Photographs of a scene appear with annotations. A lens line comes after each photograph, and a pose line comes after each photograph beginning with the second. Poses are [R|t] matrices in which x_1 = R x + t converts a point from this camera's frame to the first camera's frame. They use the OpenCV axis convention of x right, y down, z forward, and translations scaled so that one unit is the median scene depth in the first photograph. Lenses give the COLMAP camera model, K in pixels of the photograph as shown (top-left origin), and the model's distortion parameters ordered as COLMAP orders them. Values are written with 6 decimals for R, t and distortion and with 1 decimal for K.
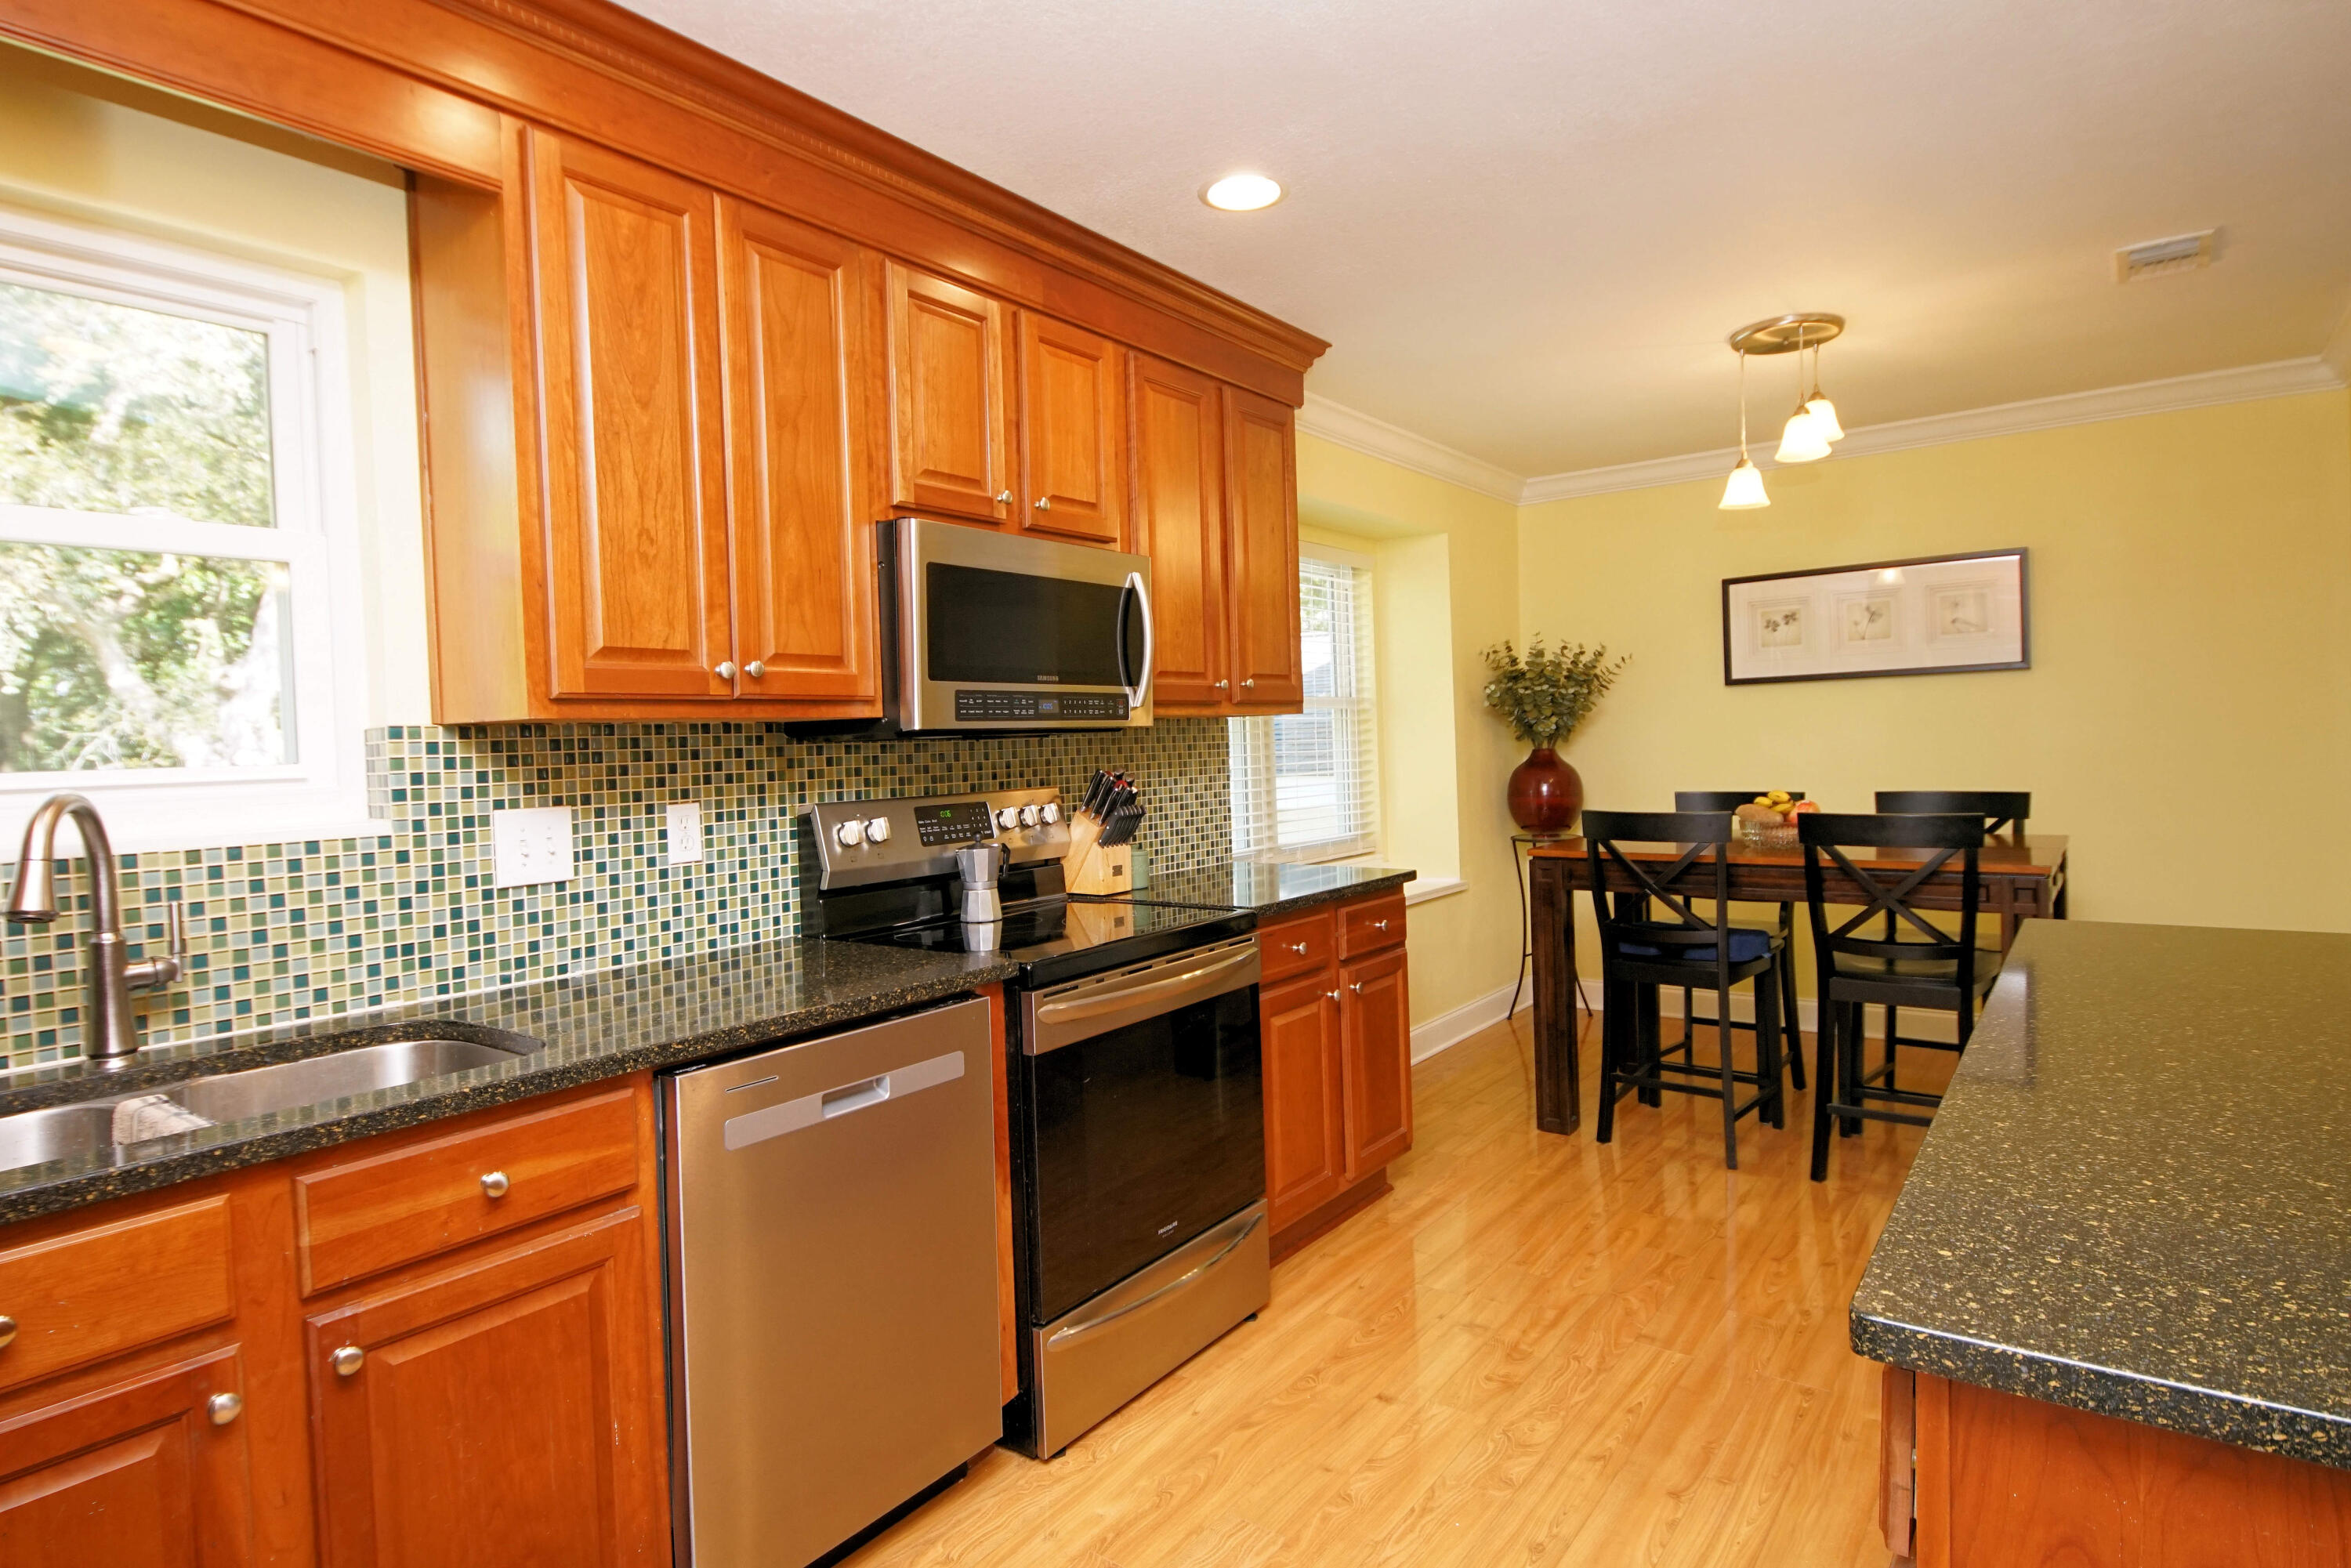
lens RADIAL K [[1262.1, 0, 1150.8], [0, 1262.1, 772.4], [0, 0, 1]] dist [0.028361, -0.023830]
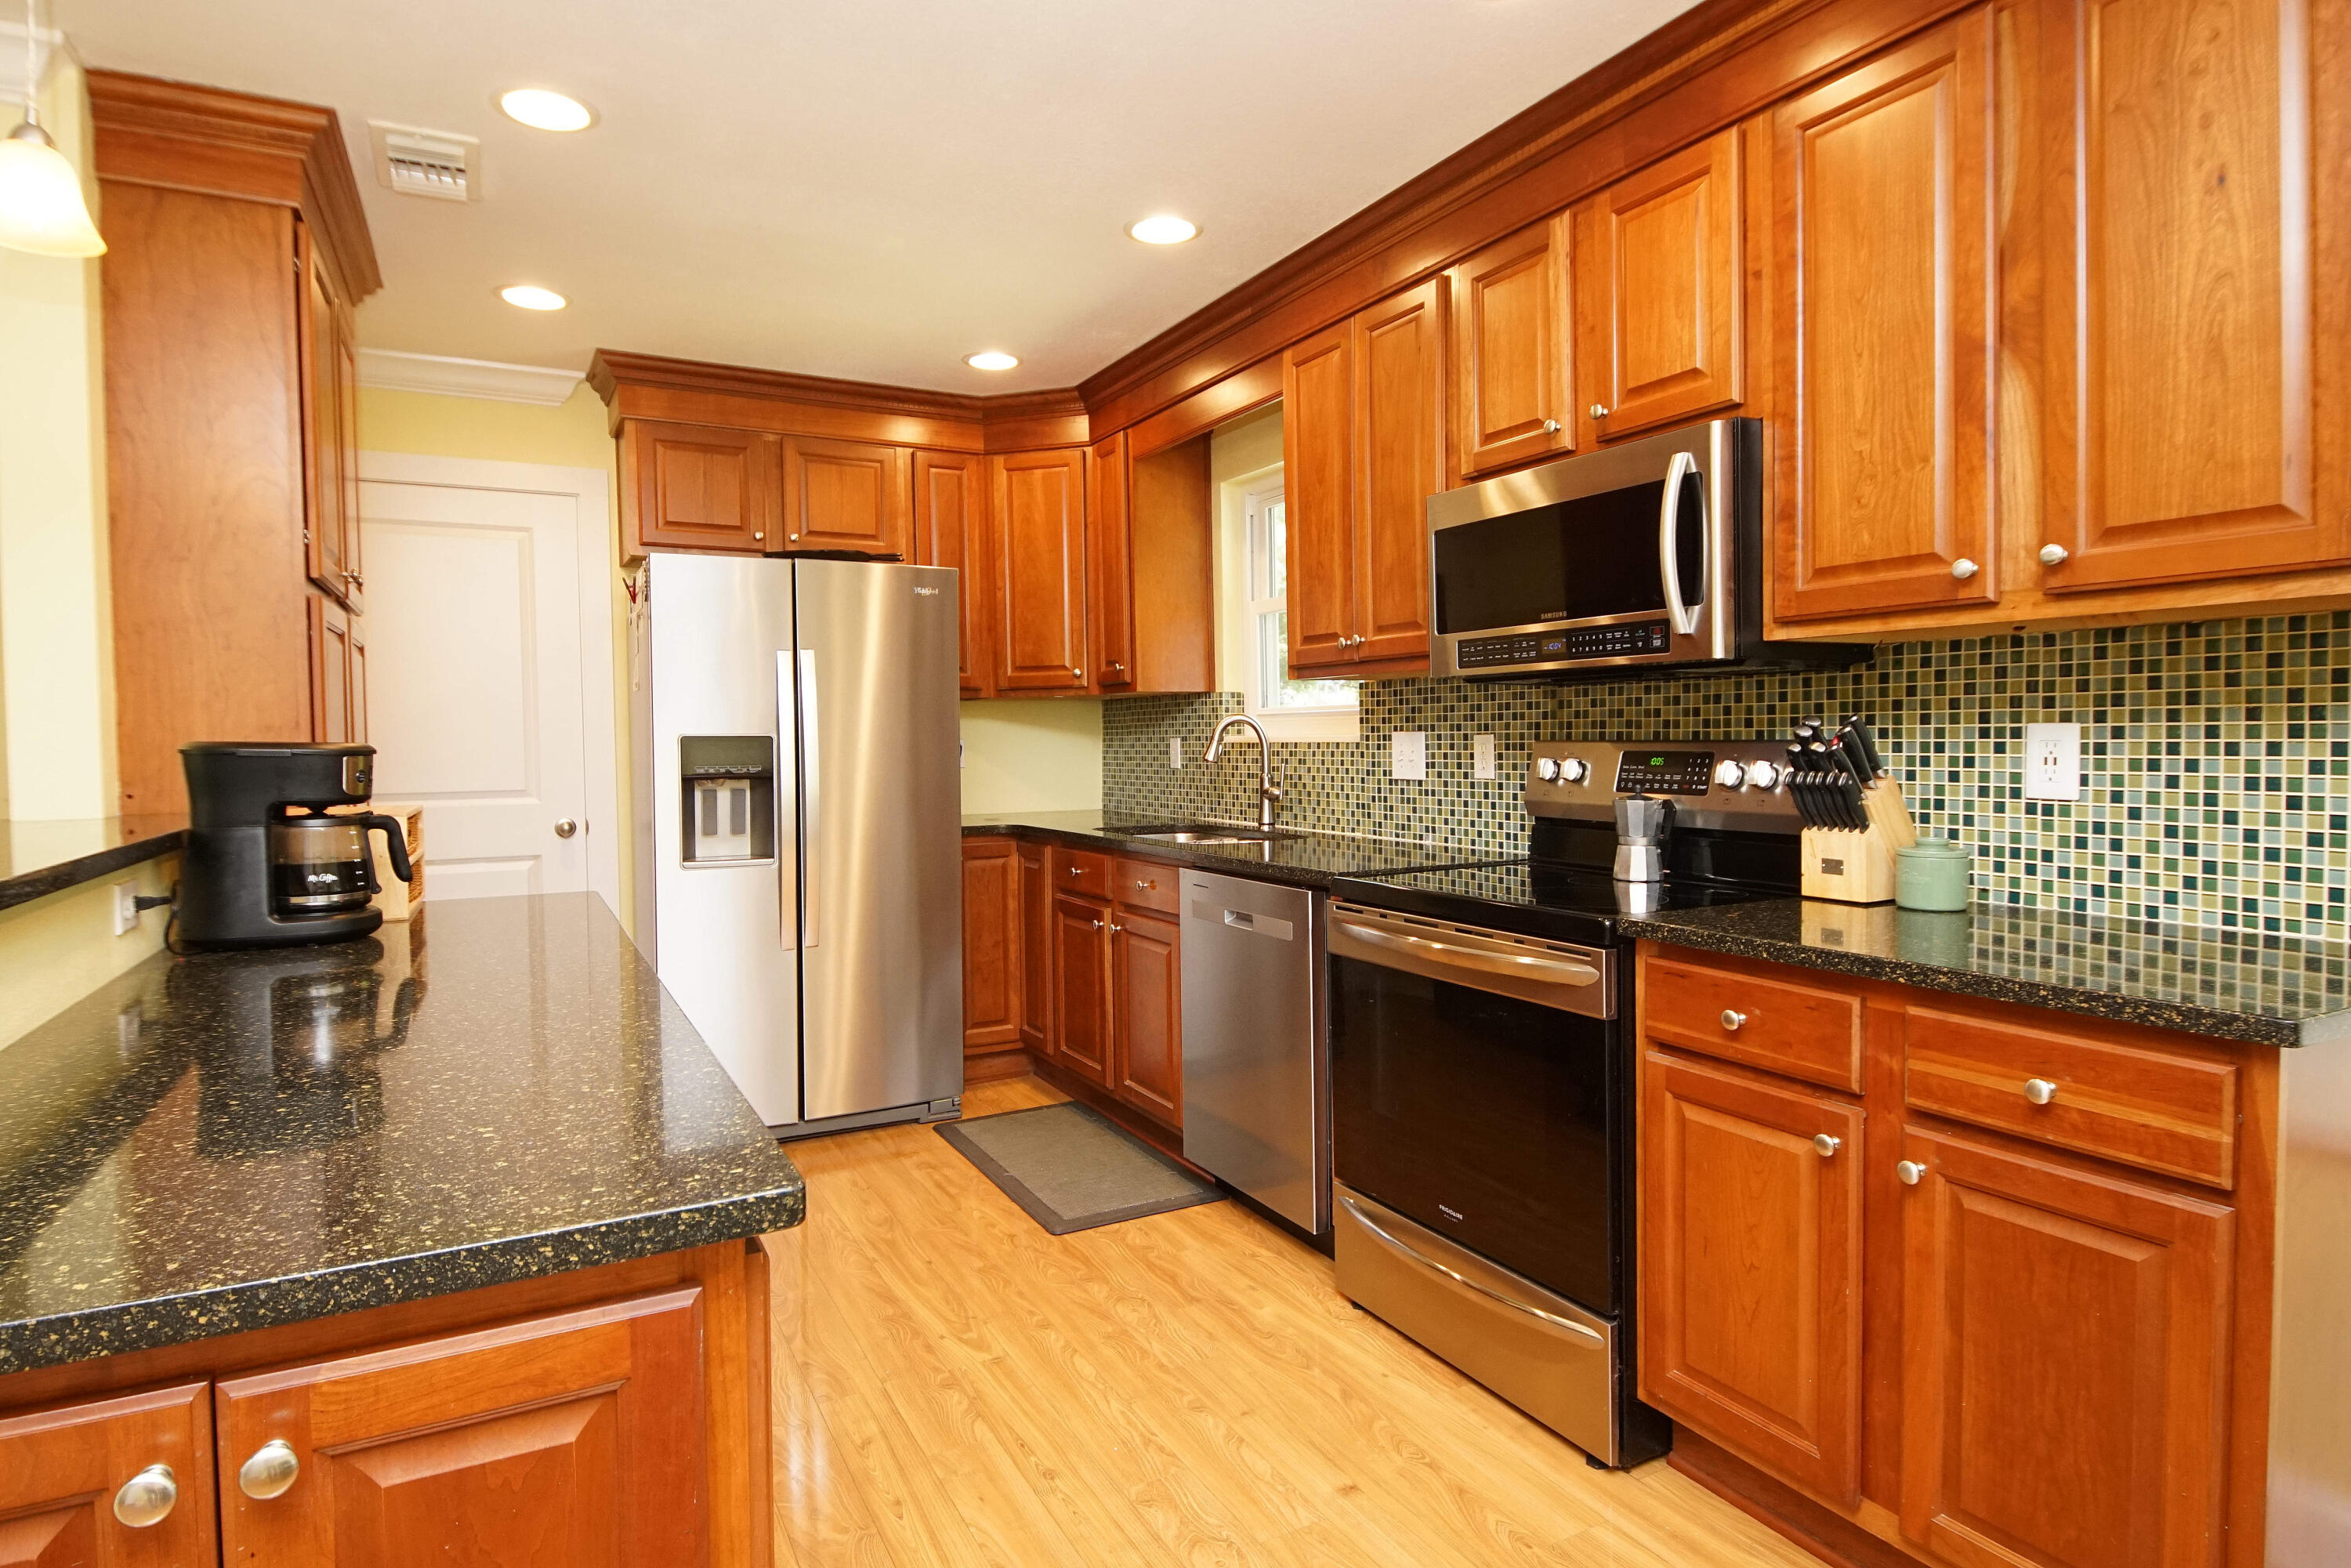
lens RADIAL K [[1256.5, 0, 1154.5], [0, 1256.5, 774.3], [0, 0, 1]] dist [0.037212, -0.038120]
pose [[-0.422084, 0.063915, -0.904301, 0.935450], [0.001703, 0.997566, 0.069711, -0.025159], [0.906555, 0.027884, -0.421166, 1.201597]]
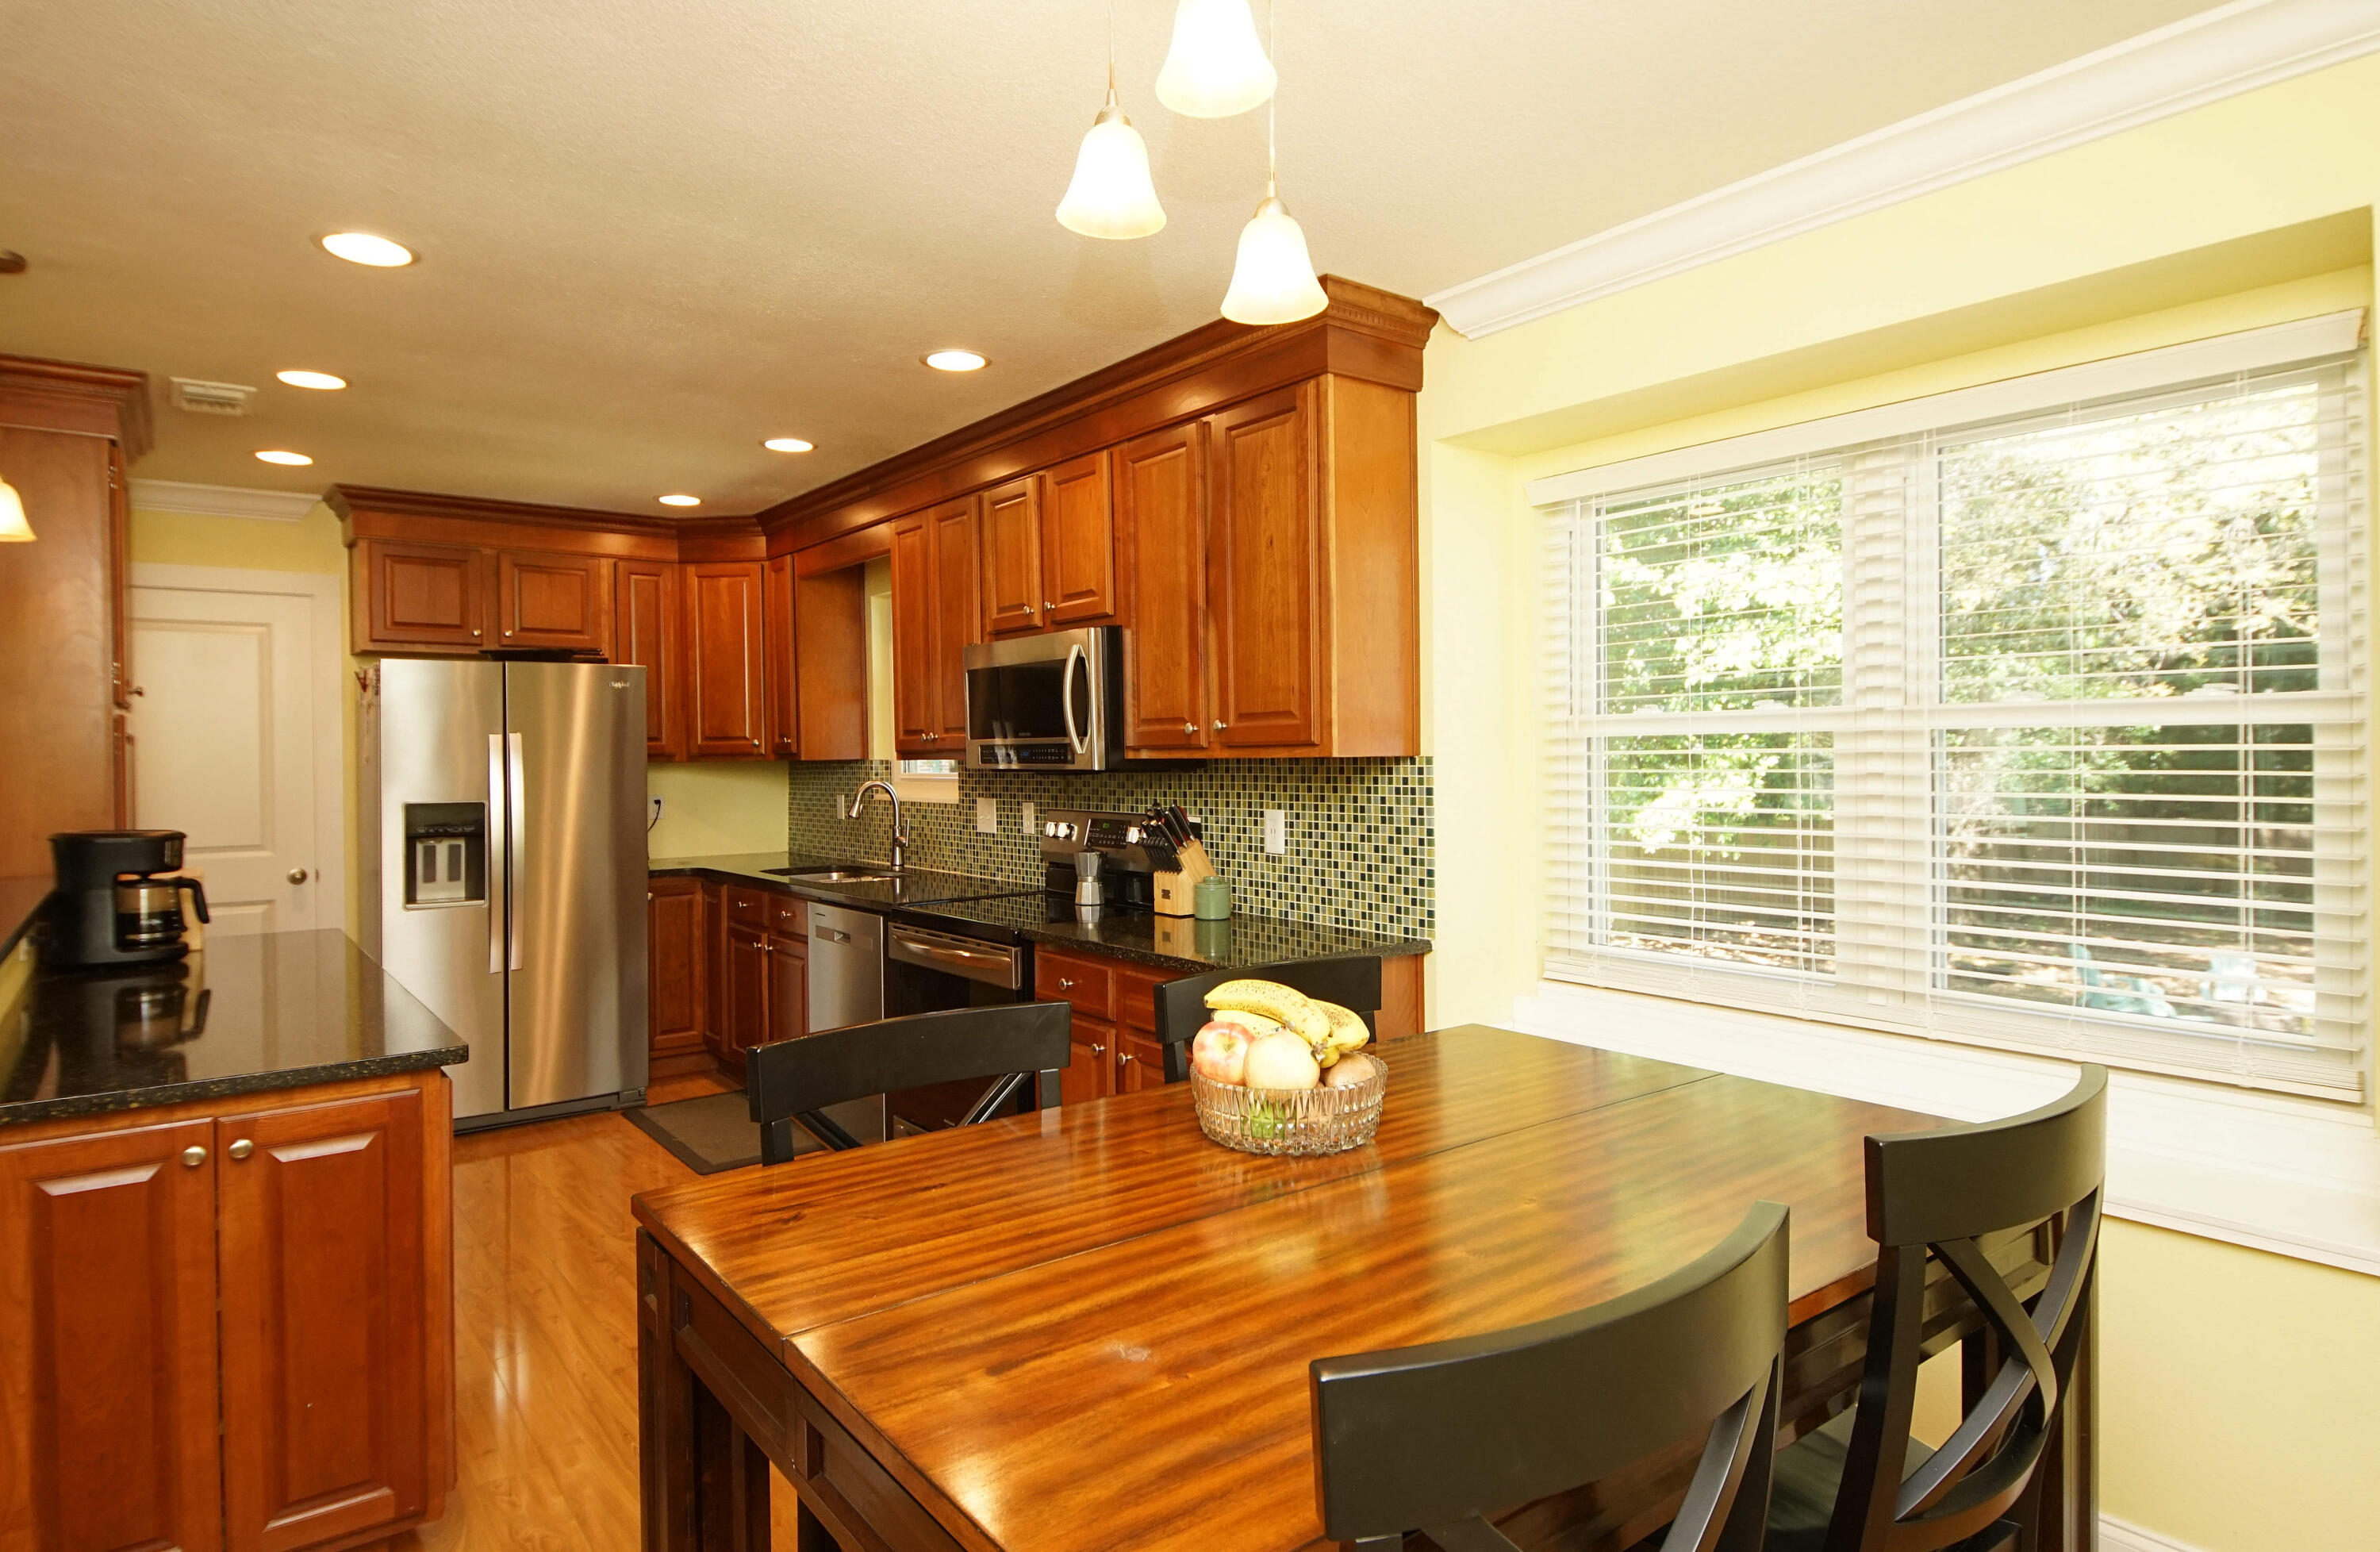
lens RADIAL K [[1299.4, 0, 1170.6], [0, 1299.4, 758.2], [0, 0, 1]] dist [0.041615, -0.040656]
pose [[-0.259300, 0.037990, -0.965049, 1.378405], [-0.005425, 0.999153, 0.040790, -0.115437], [0.965782, 0.015812, -0.258874, 1.641279]]
